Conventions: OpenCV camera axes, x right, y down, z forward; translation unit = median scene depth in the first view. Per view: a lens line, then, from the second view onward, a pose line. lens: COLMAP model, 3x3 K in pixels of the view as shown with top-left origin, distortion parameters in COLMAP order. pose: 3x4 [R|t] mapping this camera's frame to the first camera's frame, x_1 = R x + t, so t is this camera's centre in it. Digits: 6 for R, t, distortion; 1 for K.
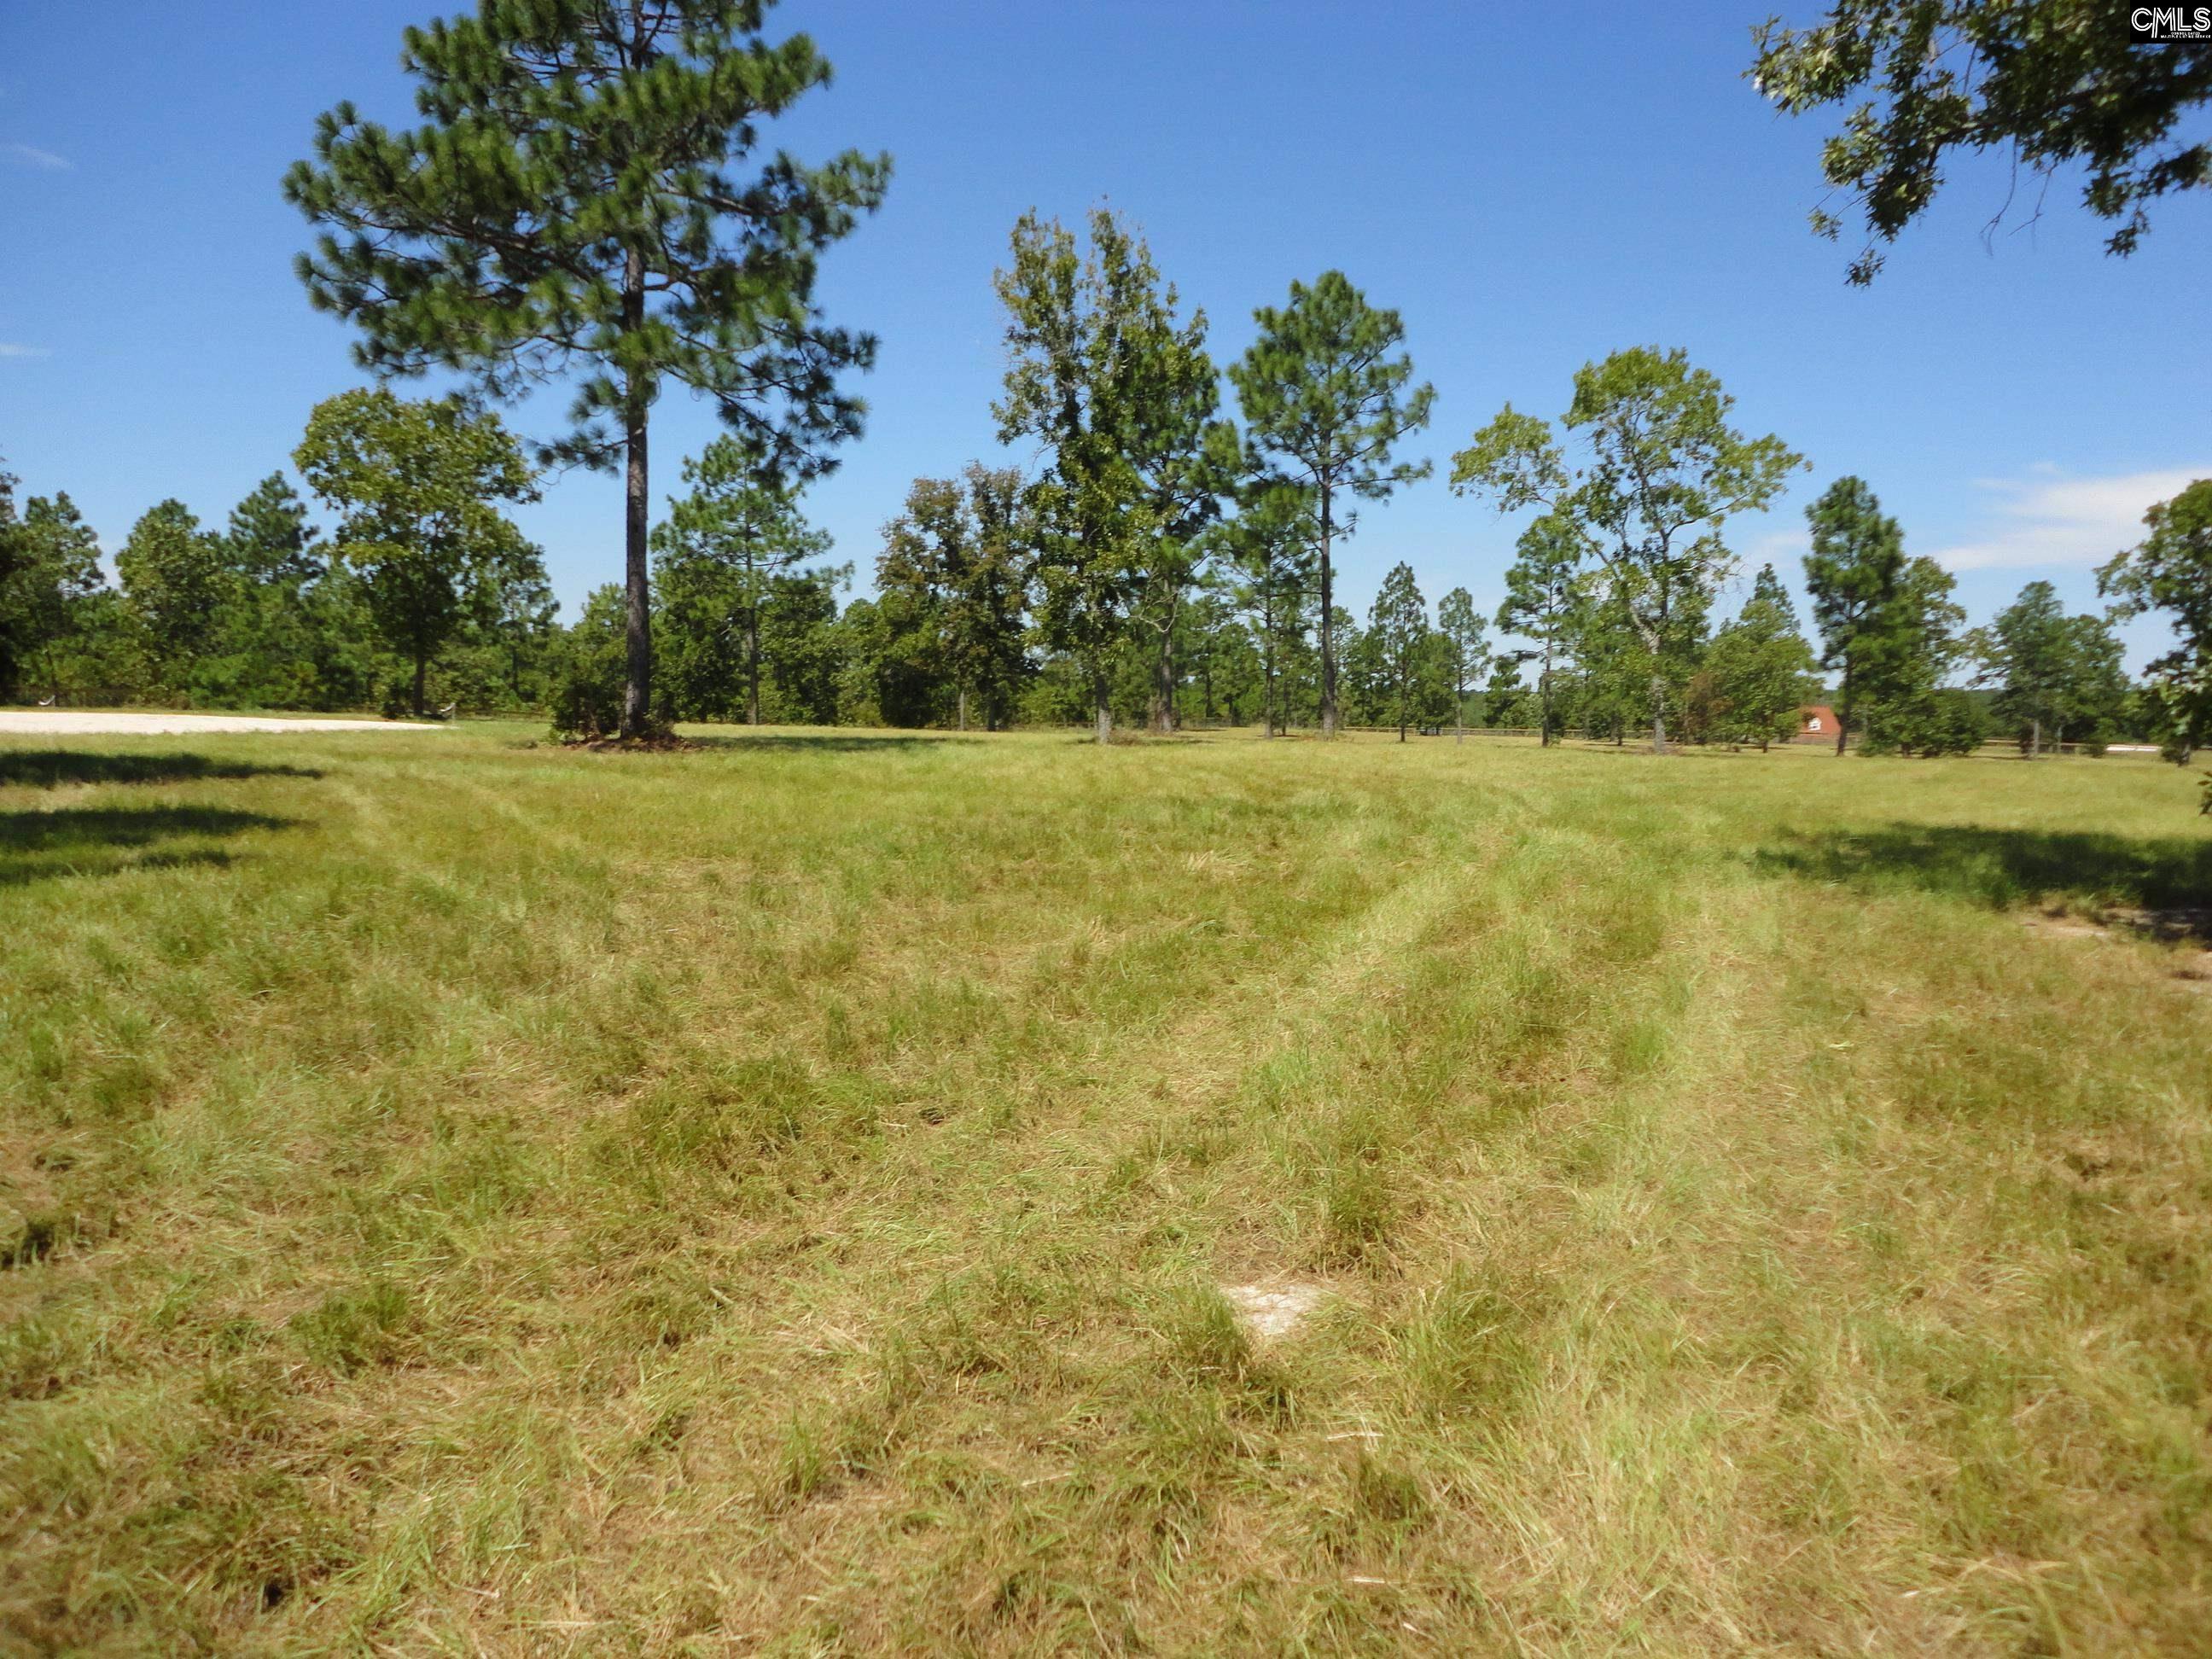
lens RADIAL K [[1625.0, 0, 1114.3], [0, 1625.0, 812.7], [0, 0, 1]] dist [0.005093, -0.002464]
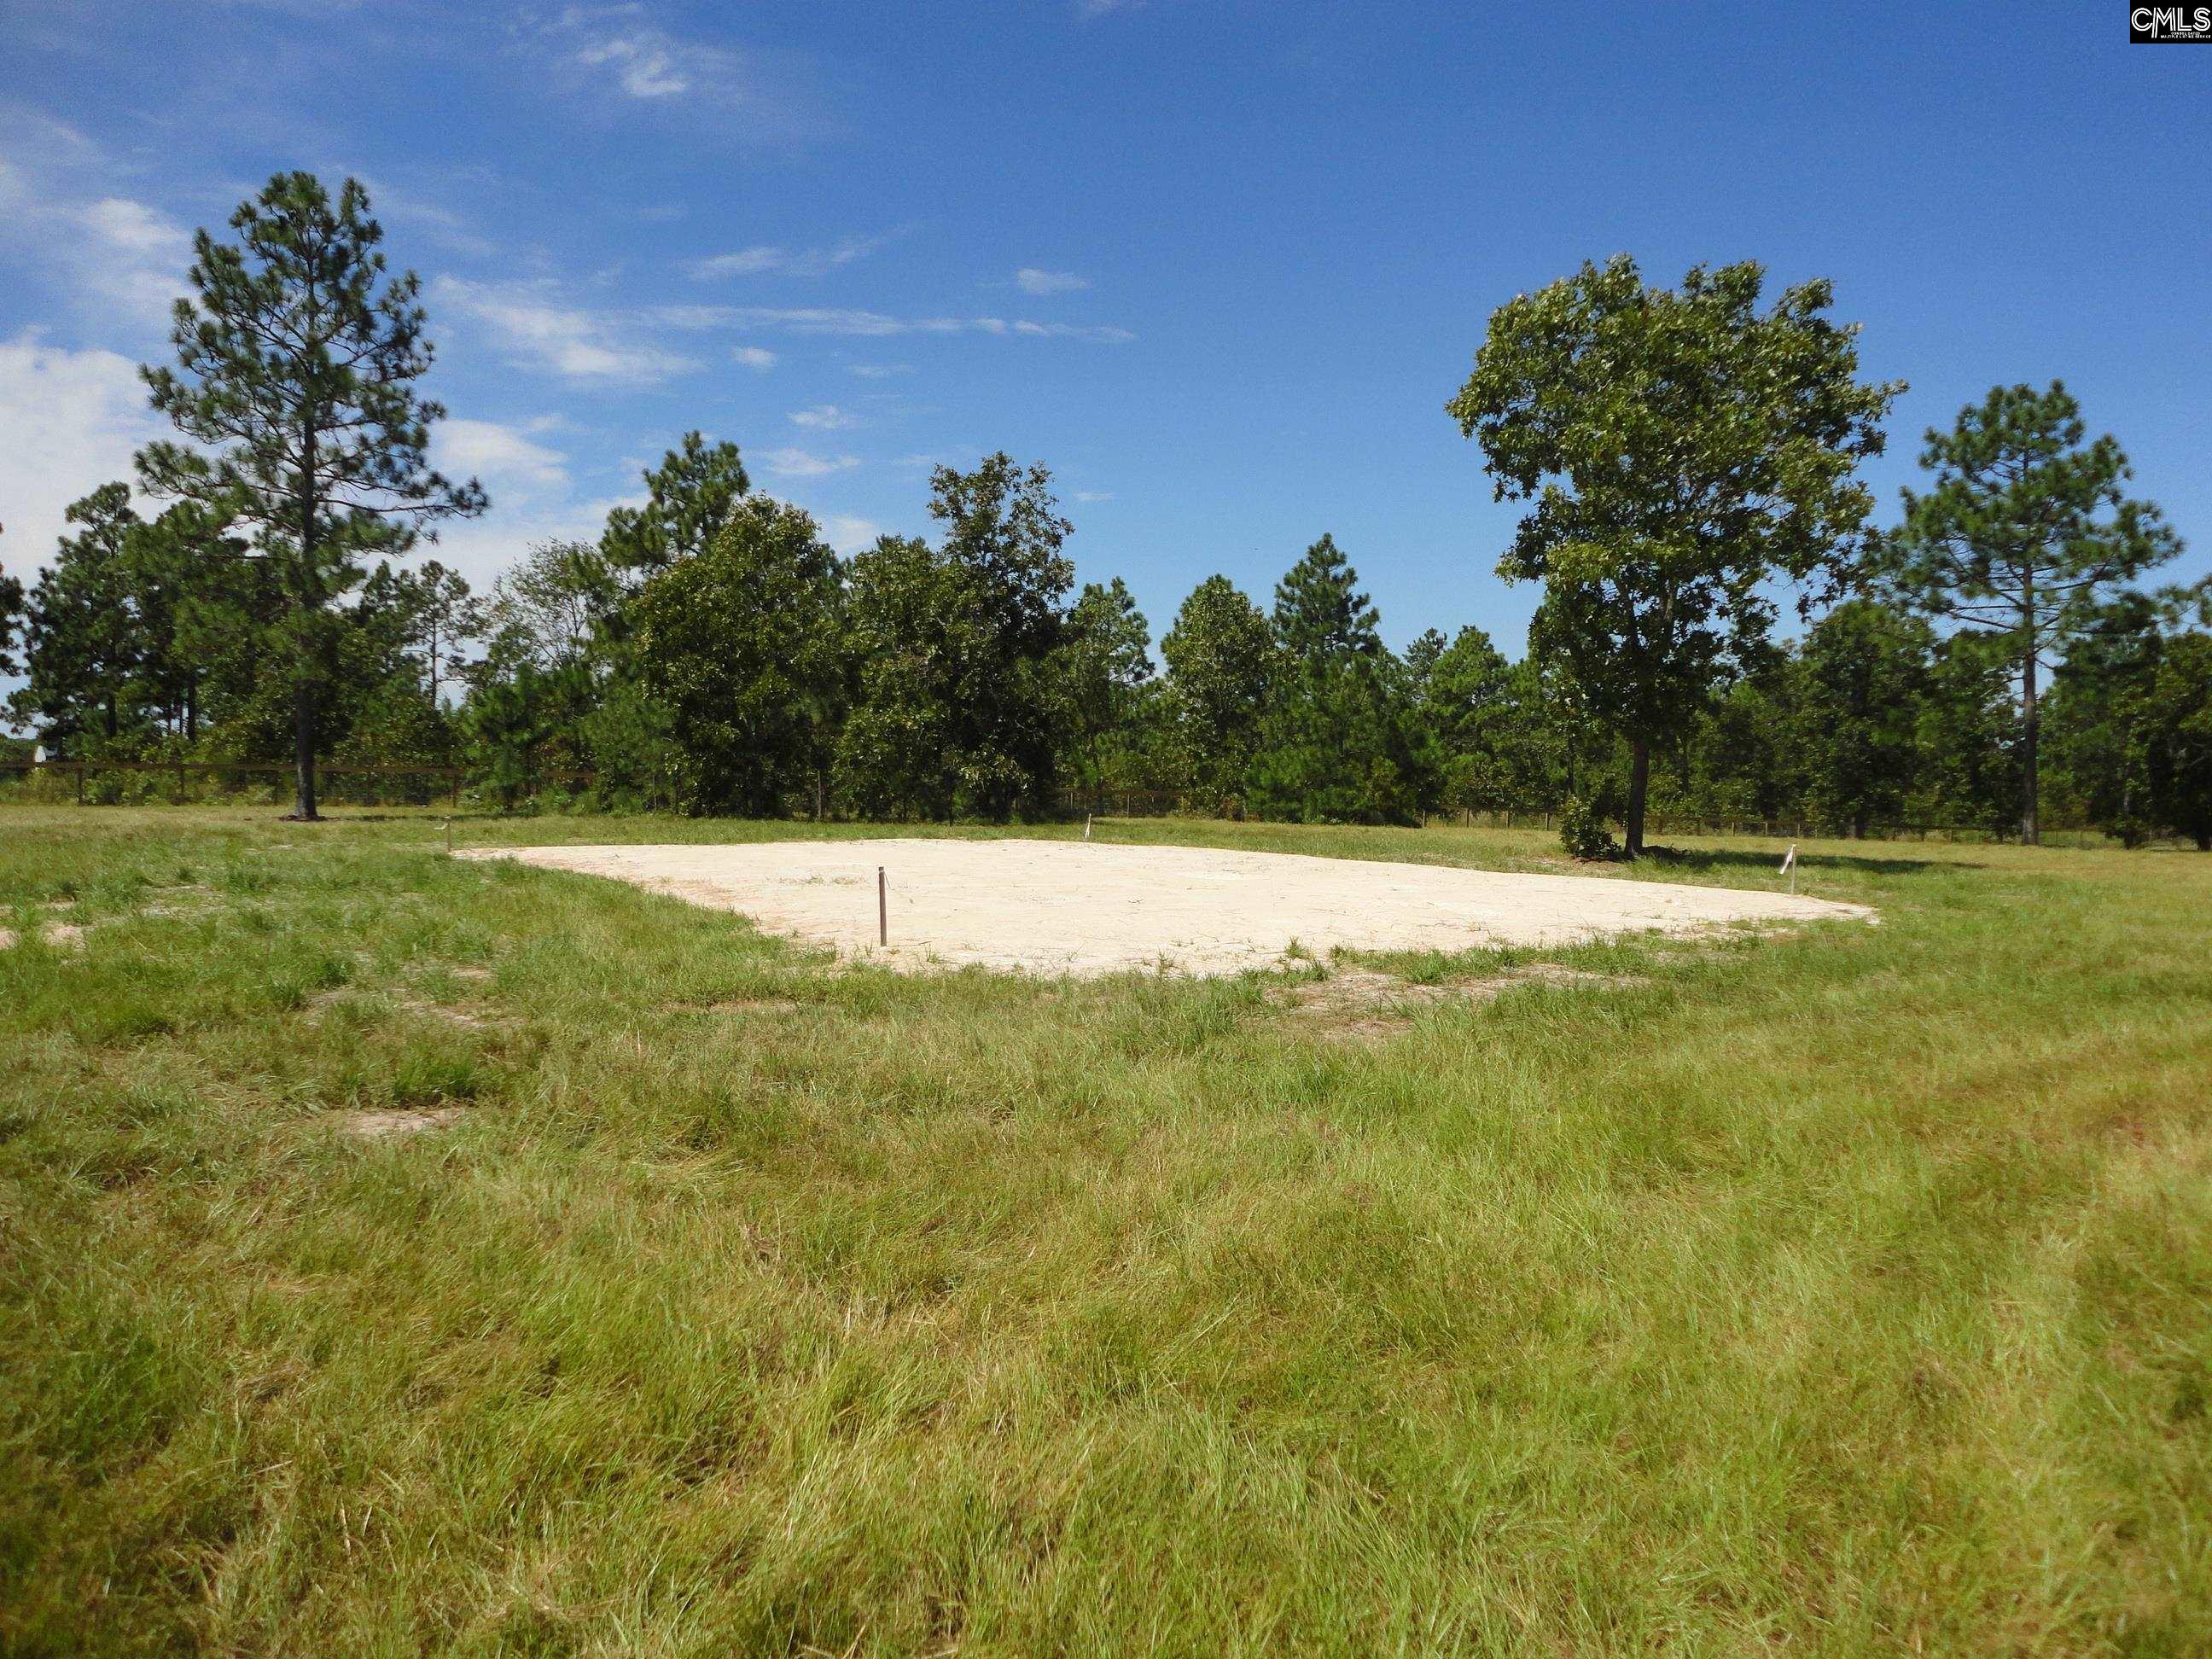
lens RADIAL K [[1625.0, 0, 1097.5], [0, 1625.0, 825.3], [0, 0, 1]] dist [0.005093, -0.002464]
pose [[0.836129, 0.008005, -0.548474, -0.150652], [-0.031797, 0.998920, -0.033894, -0.023806], [0.547610, 0.045779, 0.835480, 0.233433]]
